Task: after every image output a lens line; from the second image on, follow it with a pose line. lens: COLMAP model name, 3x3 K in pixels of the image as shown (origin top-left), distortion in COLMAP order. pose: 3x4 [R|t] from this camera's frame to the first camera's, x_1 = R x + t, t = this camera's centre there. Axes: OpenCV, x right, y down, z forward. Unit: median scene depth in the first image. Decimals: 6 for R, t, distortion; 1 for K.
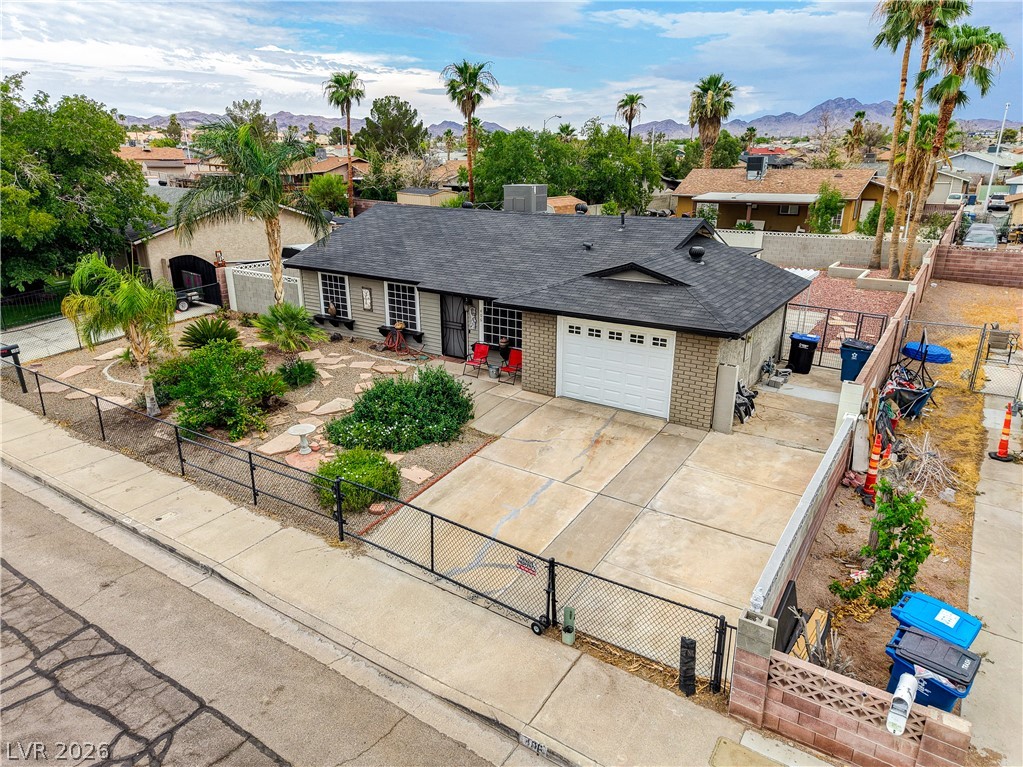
lens RADIAL K [[680.0, 0, 506.3], [0, 680.0, 383.7], [0, 0, 1]] dist [0.062326, -0.042627]
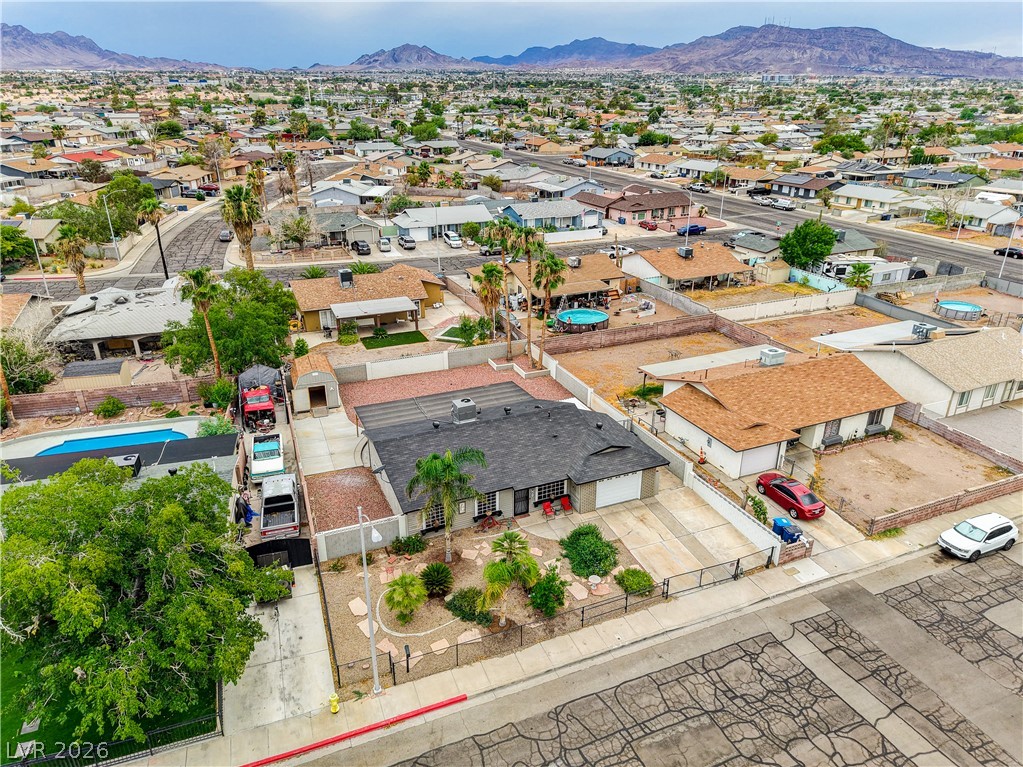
lens RADIAL K [[680.0, 0, 510.3], [0, 680.0, 380.7], [0, 0, 1]] dist [0.062326, -0.042627]
pose [[0.543955, -0.327397, 0.772608, -1.964844], [0.267980, 0.940306, 0.209788, -1.089158], [-0.795172, 0.092928, 0.599220, -0.192647]]
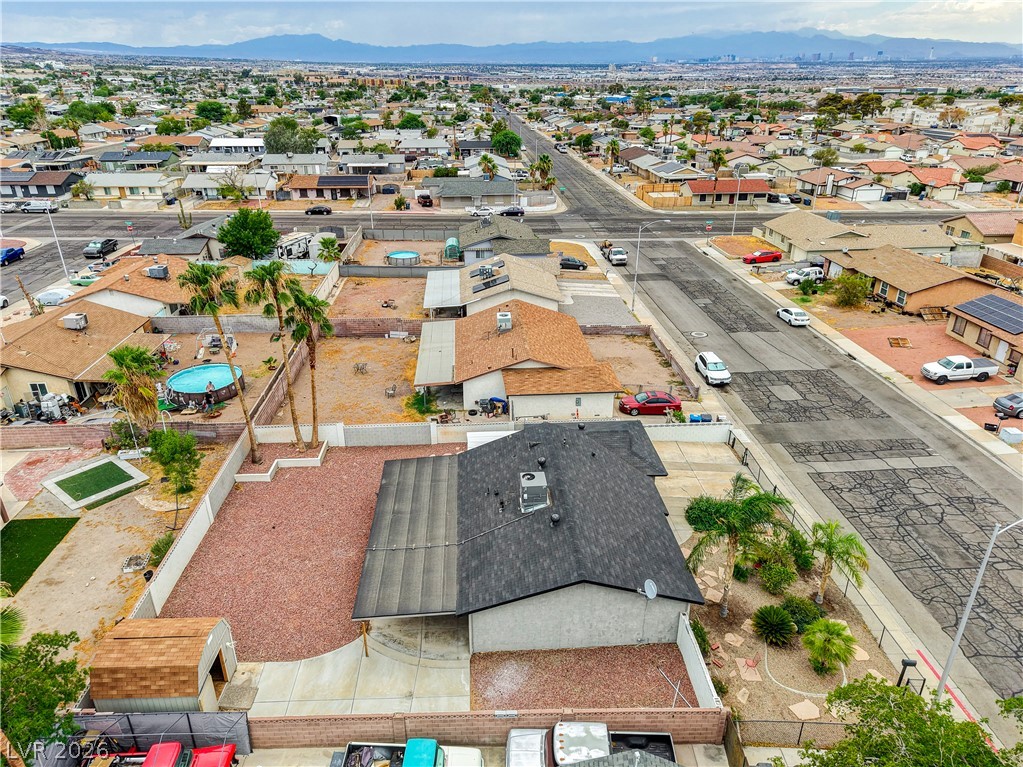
lens RADIAL K [[680.0, 0, 513.3], [0, 680.0, 383.3], [0, 0, 1]] dist [0.062326, -0.042627]
pose [[-0.607602, -0.329908, 0.722482, -1.336134], [0.254154, 0.781059, 0.570397, -1.910814], [-0.752479, 0.530196, -0.390726, 2.326377]]
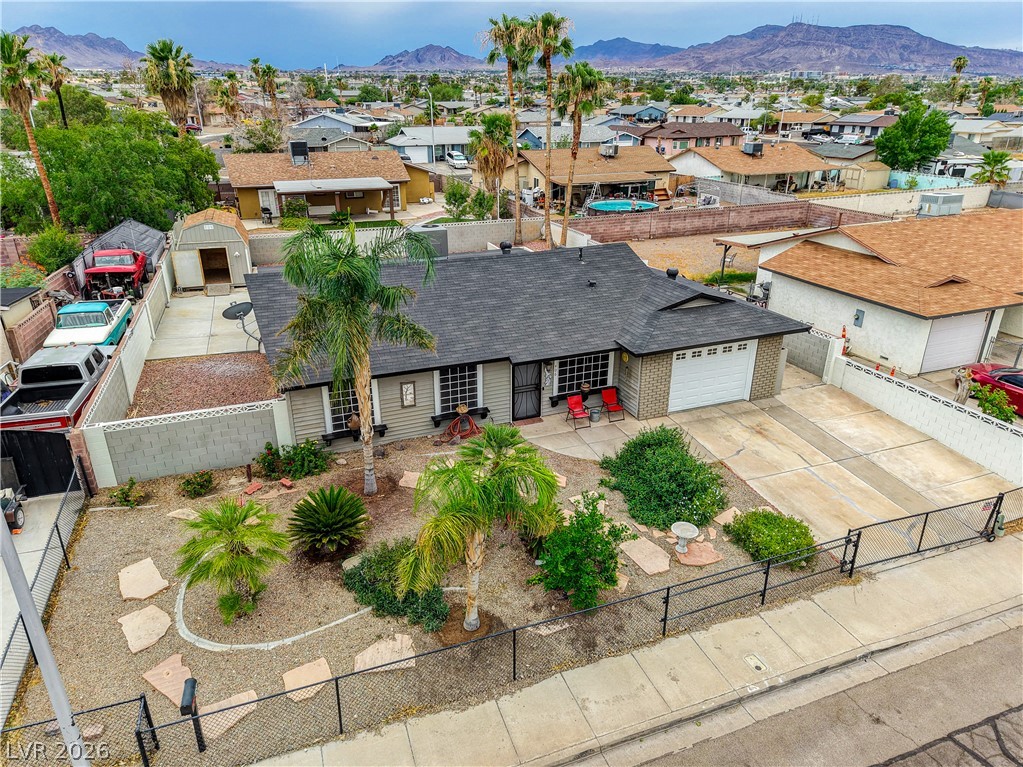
lens RADIAL K [[680.0, 0, 511.7], [0, 680.0, 383.3], [0, 0, 1]] dist [0.062326, -0.042627]
pose [[0.567850, -0.322387, 0.757372, -1.130570], [0.262021, 0.943045, 0.204968, -0.408071], [-0.780315, 0.082056, 0.619980, 0.548855]]
